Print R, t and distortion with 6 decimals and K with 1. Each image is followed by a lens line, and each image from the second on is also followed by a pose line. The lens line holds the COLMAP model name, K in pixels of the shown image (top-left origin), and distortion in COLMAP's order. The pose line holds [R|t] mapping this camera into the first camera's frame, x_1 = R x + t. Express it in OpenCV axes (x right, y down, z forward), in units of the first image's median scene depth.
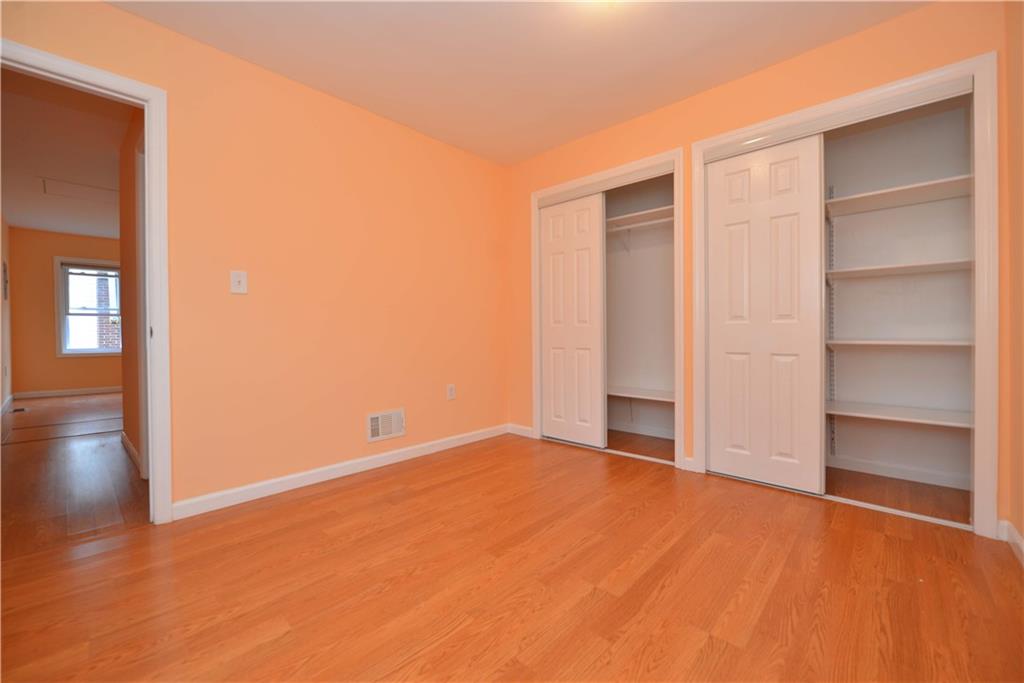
lens RADIAL K [[426.5, 0, 517.3], [0, 426.5, 332.6], [0, 0, 1]] dist [-0.003379, -0.000331]
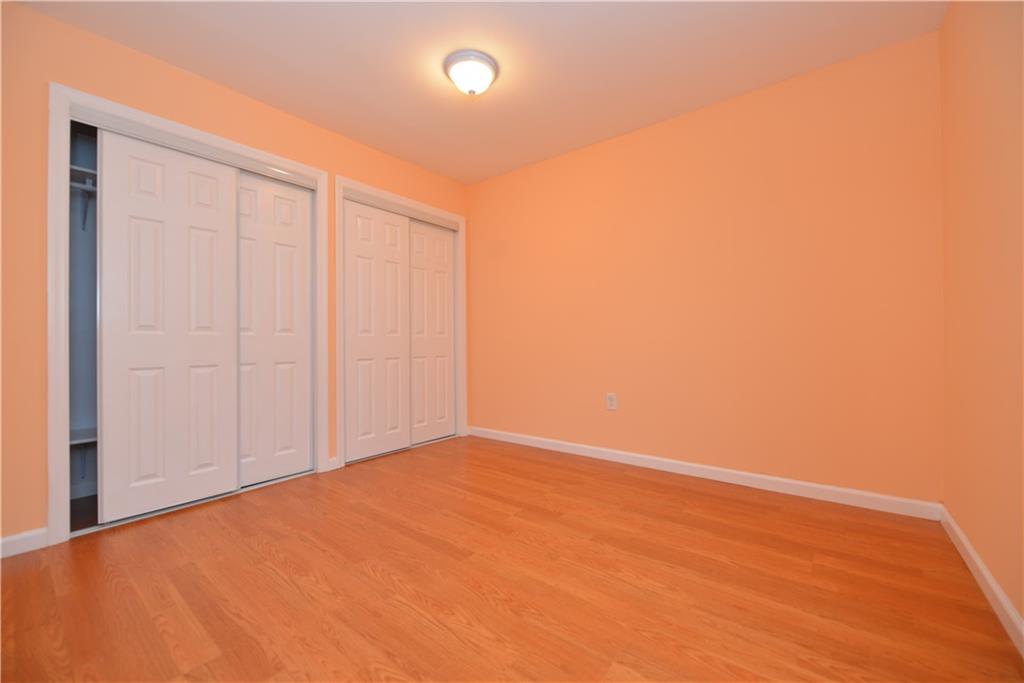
lens RADIAL K [[400.3, 0, 516.8], [0, 400.3, 335.9], [0, 0, 1]] dist [-0.009729, 0.000152]
pose [[-0.089535, 0.018062, 0.995820, -0.807350], [0.007916, 0.999817, -0.017422, 0.004815], [-0.995952, 0.006323, -0.089661, 0.752198]]
